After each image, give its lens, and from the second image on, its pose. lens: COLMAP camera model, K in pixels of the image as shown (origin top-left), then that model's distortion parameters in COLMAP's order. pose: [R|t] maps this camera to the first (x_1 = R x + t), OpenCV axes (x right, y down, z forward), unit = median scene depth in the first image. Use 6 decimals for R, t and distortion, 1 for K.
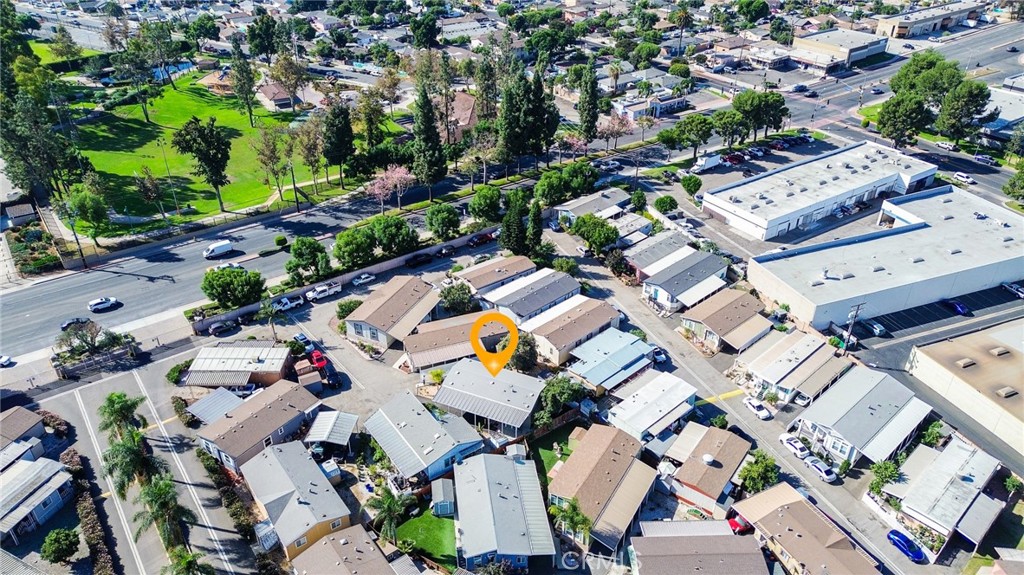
lens RADIAL K [[722.2, 0, 512.0], [0, 722.2, 287.5], [0, 0, 1]] dist [0.085113, -0.099186]
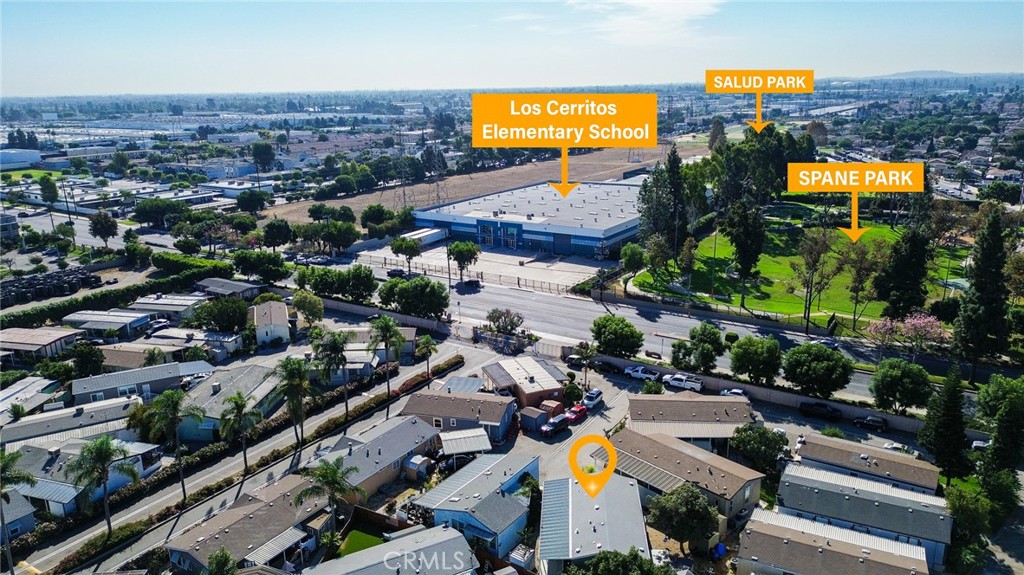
lens RADIAL K [[722.2, 0, 512.0], [0, 722.2, 287.5], [0, 0, 1]] dist [0.085113, -0.099186]
pose [[0.328066, 0.237163, -0.914399, 0.385917], [-0.480874, 0.875098, 0.054443, -0.037273], [0.813101, 0.421850, 0.401135, 0.405002]]
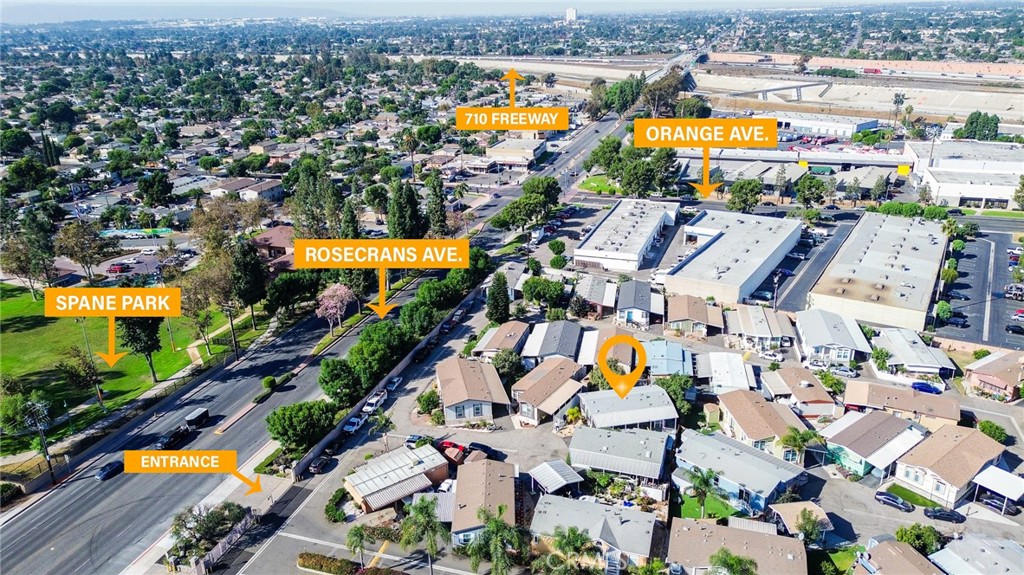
lens RADIAL K [[722.2, 0, 512.0], [0, 722.2, 287.5], [0, 0, 1]] dist [0.085113, -0.099186]
pose [[0.809236, -0.230311, 0.540457, -0.538434], [0.331890, 0.938308, -0.097094, 0.014355], [-0.484753, 0.257944, 0.835751, 0.059928]]
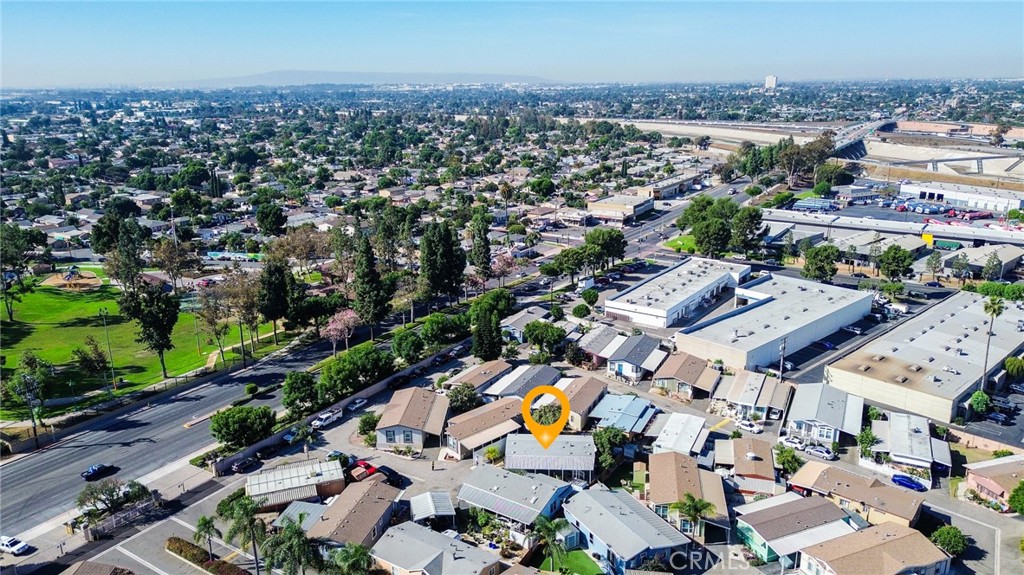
lens RADIAL K [[722.2, 0, 512.0], [0, 722.2, 287.5], [0, 0, 1]] dist [0.085113, -0.099186]
pose [[0.933572, -0.112508, 0.340273, -0.309150], [0.202041, 0.949413, -0.240403, 0.114931], [-0.296013, 0.293183, 0.909077, -0.046120]]
